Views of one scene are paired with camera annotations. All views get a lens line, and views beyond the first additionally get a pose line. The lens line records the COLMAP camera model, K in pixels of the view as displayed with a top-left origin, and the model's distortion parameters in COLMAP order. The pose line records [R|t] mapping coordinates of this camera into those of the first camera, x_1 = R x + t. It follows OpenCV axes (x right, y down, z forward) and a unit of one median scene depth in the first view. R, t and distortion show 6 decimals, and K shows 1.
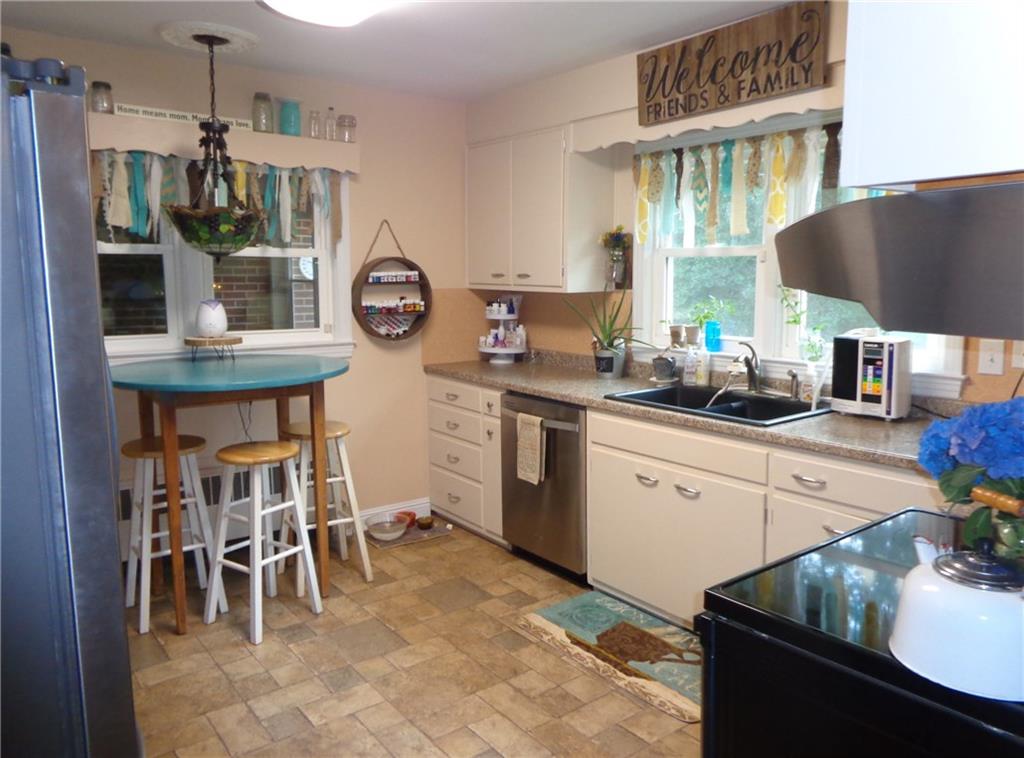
lens RADIAL K [[737.1, 0, 513.1], [0, 737.1, 353.9], [0, 0, 1]] dist [-0.041985, 0.001671]
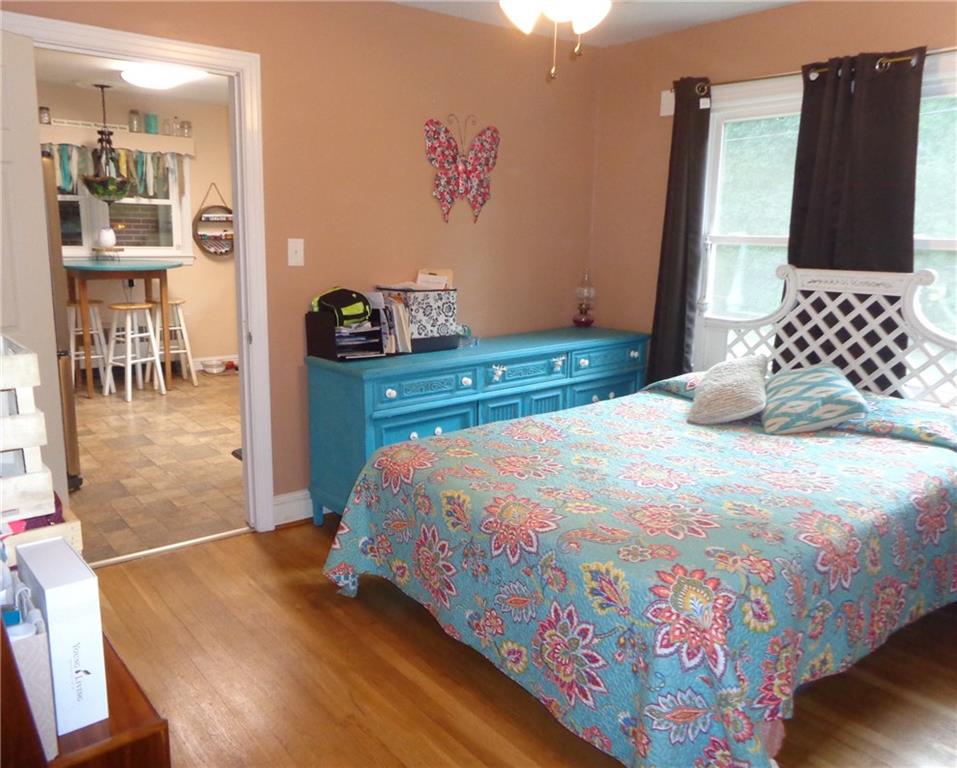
lens RADIAL K [[697.9, 0, 408.2], [0, 697.9, 350.7], [0, 0, 1]] dist [-0.002612, -0.000874]
pose [[0.999734, 0.019261, -0.012659, 0.396556], [-0.018402, 0.997729, 0.064798, 0.116360], [0.013878, -0.064548, 0.997818, -0.803710]]
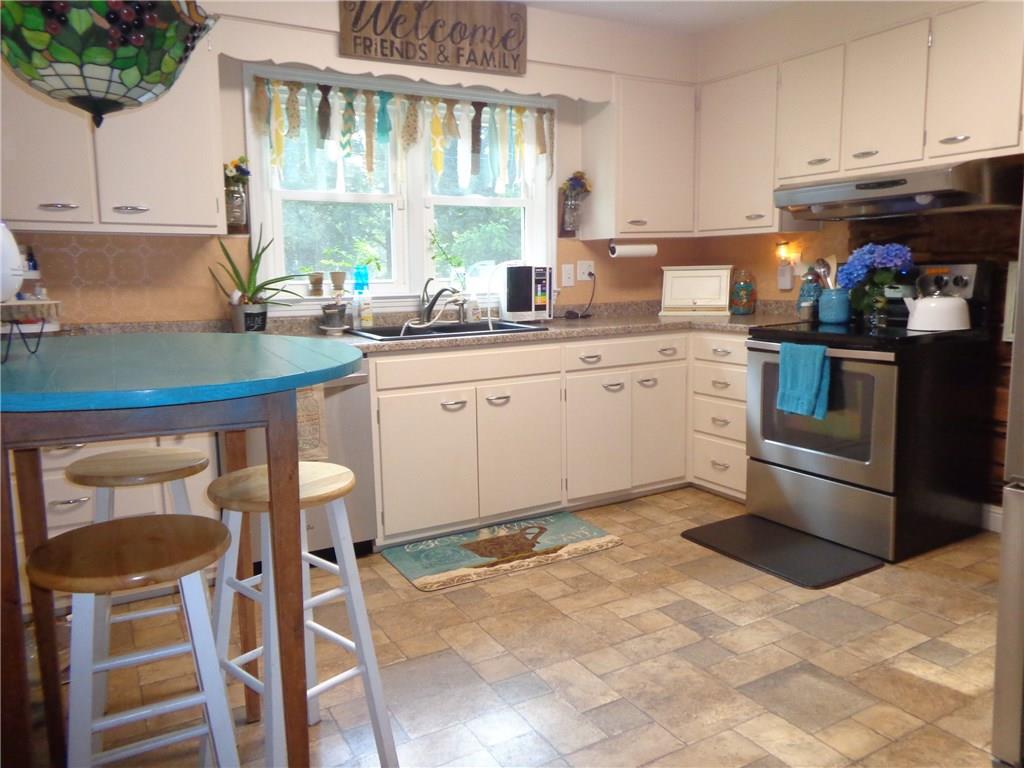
lens RADIAL K [[773.2, 0, 506.0], [0, 773.2, 363.5], [0, 0, 1]] dist [0.007739, 0.002616]
pose [[0.148278, -0.117150, 0.981982, -0.893949], [0.122544, 0.987483, 0.099302, 0.009445], [-0.981324, 0.105612, 0.160778, 0.736011]]
